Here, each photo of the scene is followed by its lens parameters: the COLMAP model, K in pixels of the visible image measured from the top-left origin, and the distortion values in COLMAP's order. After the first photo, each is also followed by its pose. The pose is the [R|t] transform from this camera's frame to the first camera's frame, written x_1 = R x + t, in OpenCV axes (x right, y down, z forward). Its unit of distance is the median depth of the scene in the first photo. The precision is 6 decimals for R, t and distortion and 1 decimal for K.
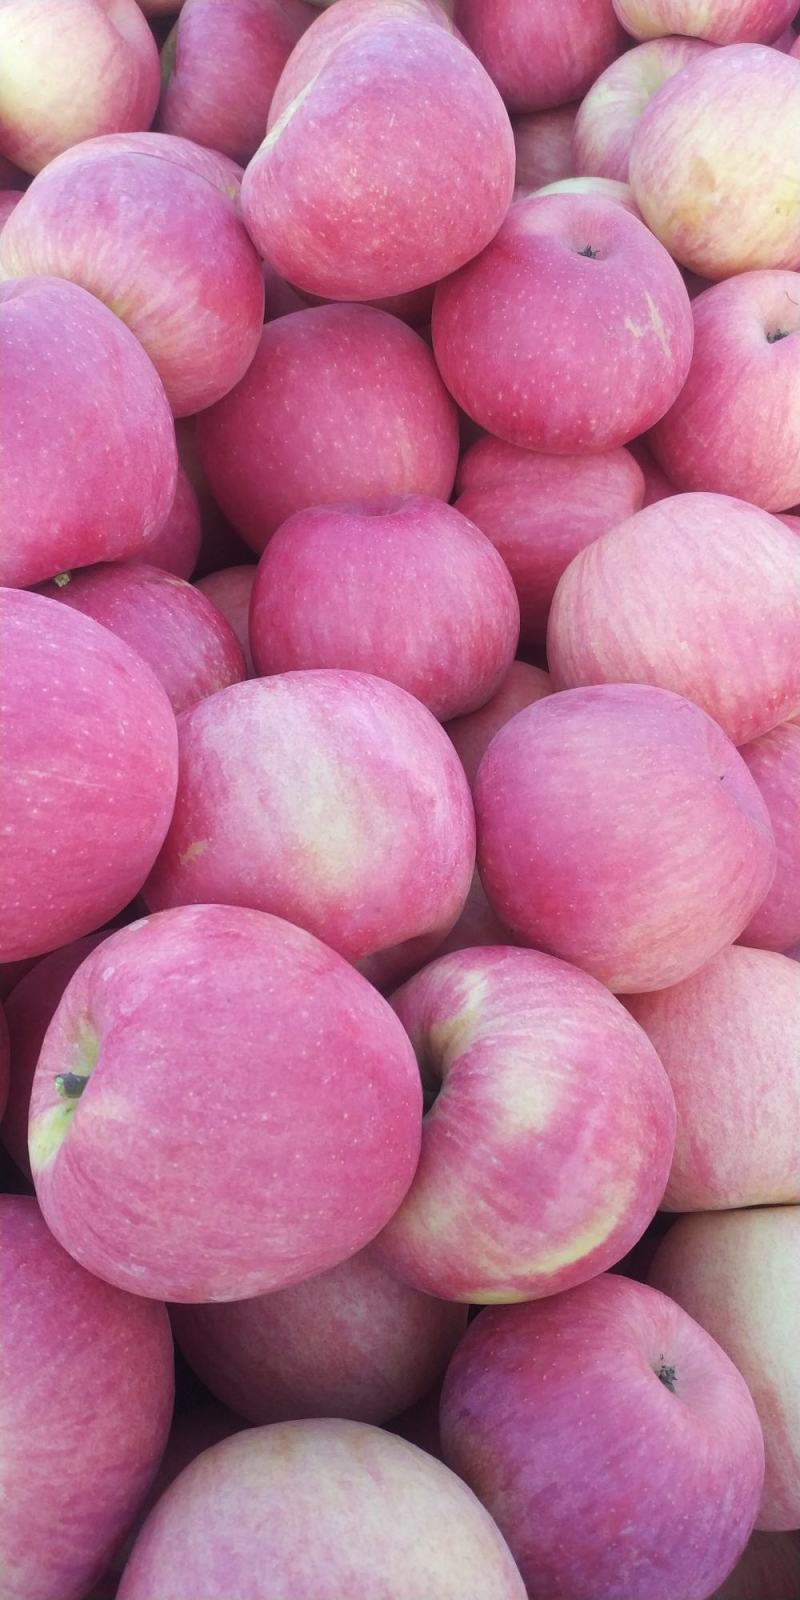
lens RADIAL K [[1600.9, 0, 401.0], [0, 1600.9, 797.0], [0, 0, 1]] dist [0.041931, 0.000000]
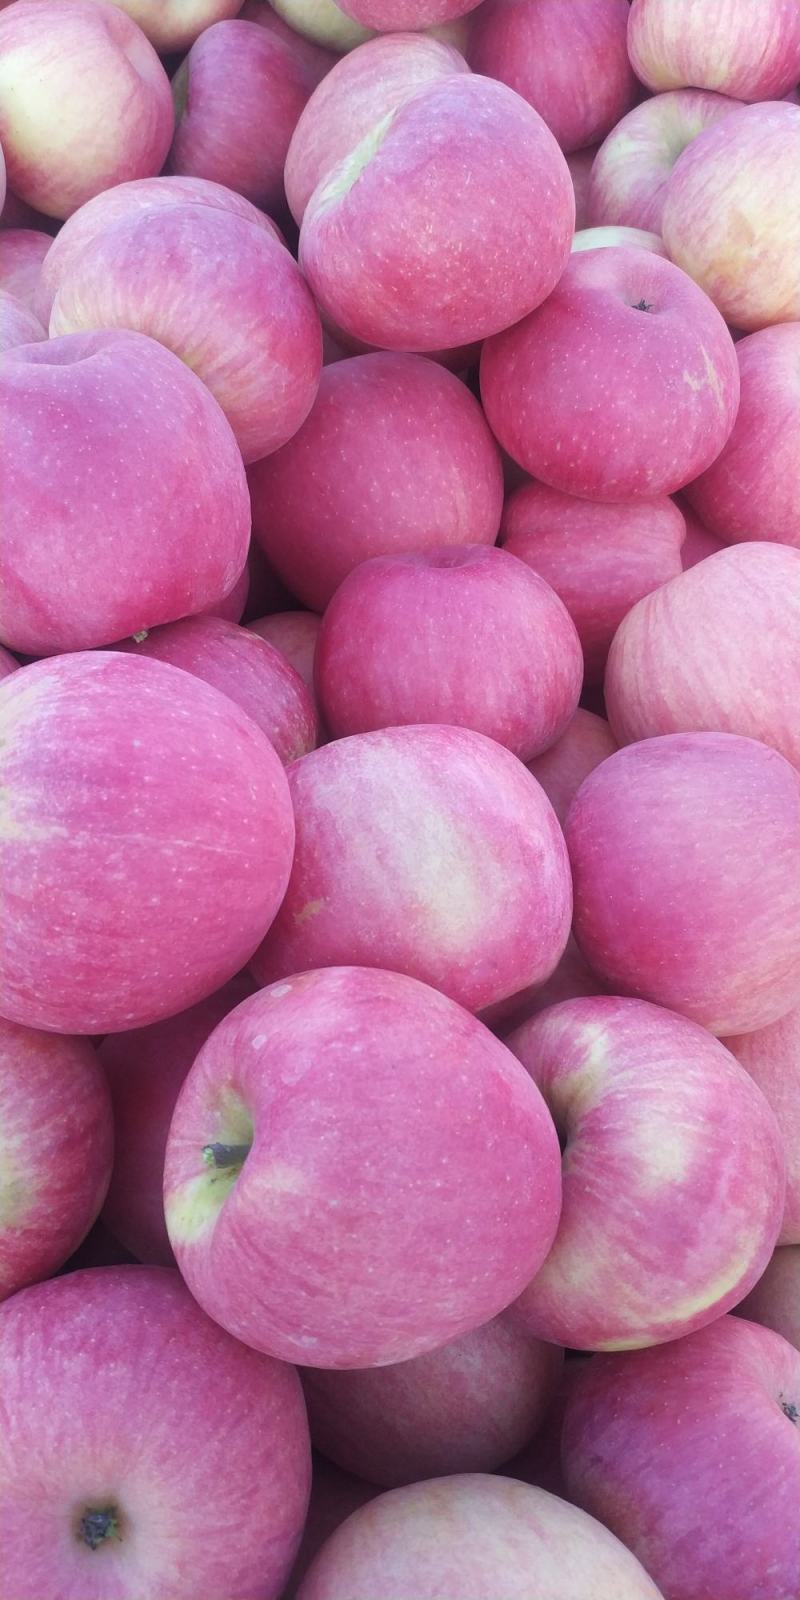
lens RADIAL K [[1600.9, 0, 400.9], [0, 1600.9, 801.0], [0, 0, 1]] dist [0.041931, 0.000000]
pose [[0.995523, -0.020080, 0.092363, -0.158348], [0.020070, 0.999798, 0.001038, -0.033854], [-0.092365, 0.000821, 0.995725, 0.000012]]
